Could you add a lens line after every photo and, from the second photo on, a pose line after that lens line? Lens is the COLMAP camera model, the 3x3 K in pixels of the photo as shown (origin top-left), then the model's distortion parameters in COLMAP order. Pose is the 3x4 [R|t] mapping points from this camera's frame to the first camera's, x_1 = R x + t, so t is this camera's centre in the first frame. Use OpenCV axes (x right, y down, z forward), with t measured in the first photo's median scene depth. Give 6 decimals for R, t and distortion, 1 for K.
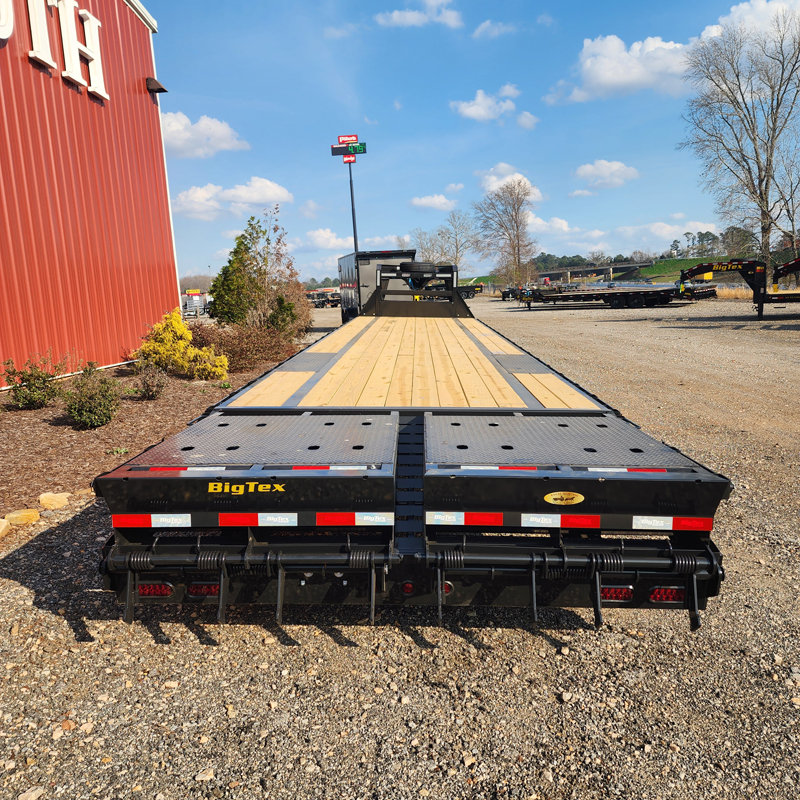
lens RADIAL K [[746.2, 0, 392.7], [0, 746.2, 399.2], [0, 0, 1]] dist [0.036195, 0.000000]
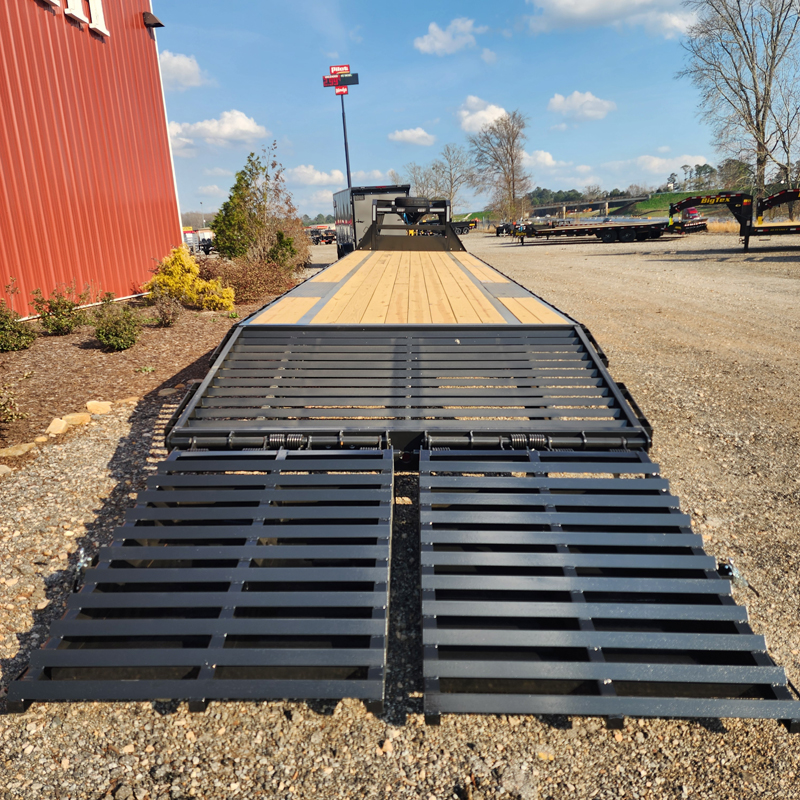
lens RADIAL K [[746.2, 0, 392.4], [0, 746.2, 393.9], [0, 0, 1]] dist [0.036195, 0.000000]
pose [[0.999955, -0.007062, 0.006389, -0.003897], [0.006564, 0.997177, 0.074804, 0.019026], [-0.006900, -0.074759, 0.997178, -0.094356]]
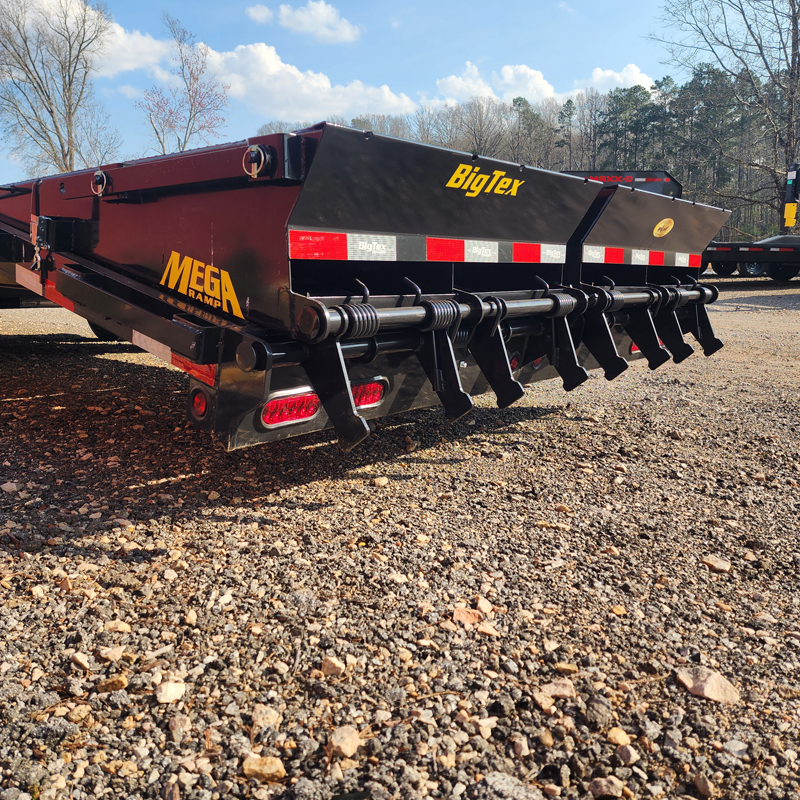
lens RADIAL K [[746.2, 0, 395.7], [0, 746.2, 389.5], [0, 0, 1]] dist [0.036195, 0.000000]
pose [[0.623328, -0.117083, 0.773145, -0.373333], [0.117961, 0.991491, 0.055046, 0.123708], [-0.773012, 0.056889, 0.631836, 0.344360]]
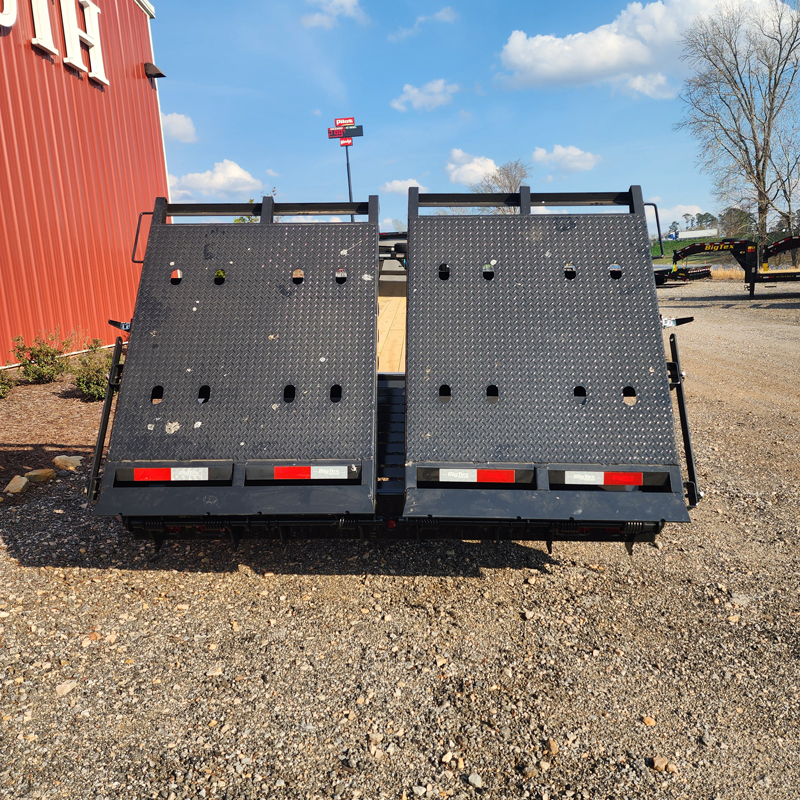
lens RADIAL K [[746.2, 0, 389.6], [0, 746.2, 396.2], [0, 0, 1]] dist [0.036195, 0.000000]
pose [[0.999983, -0.005274, -0.002650, 0.008258], [0.005318, 0.999840, 0.017067, 0.014885], [0.002559, -0.017081, 0.999851, -0.045290]]
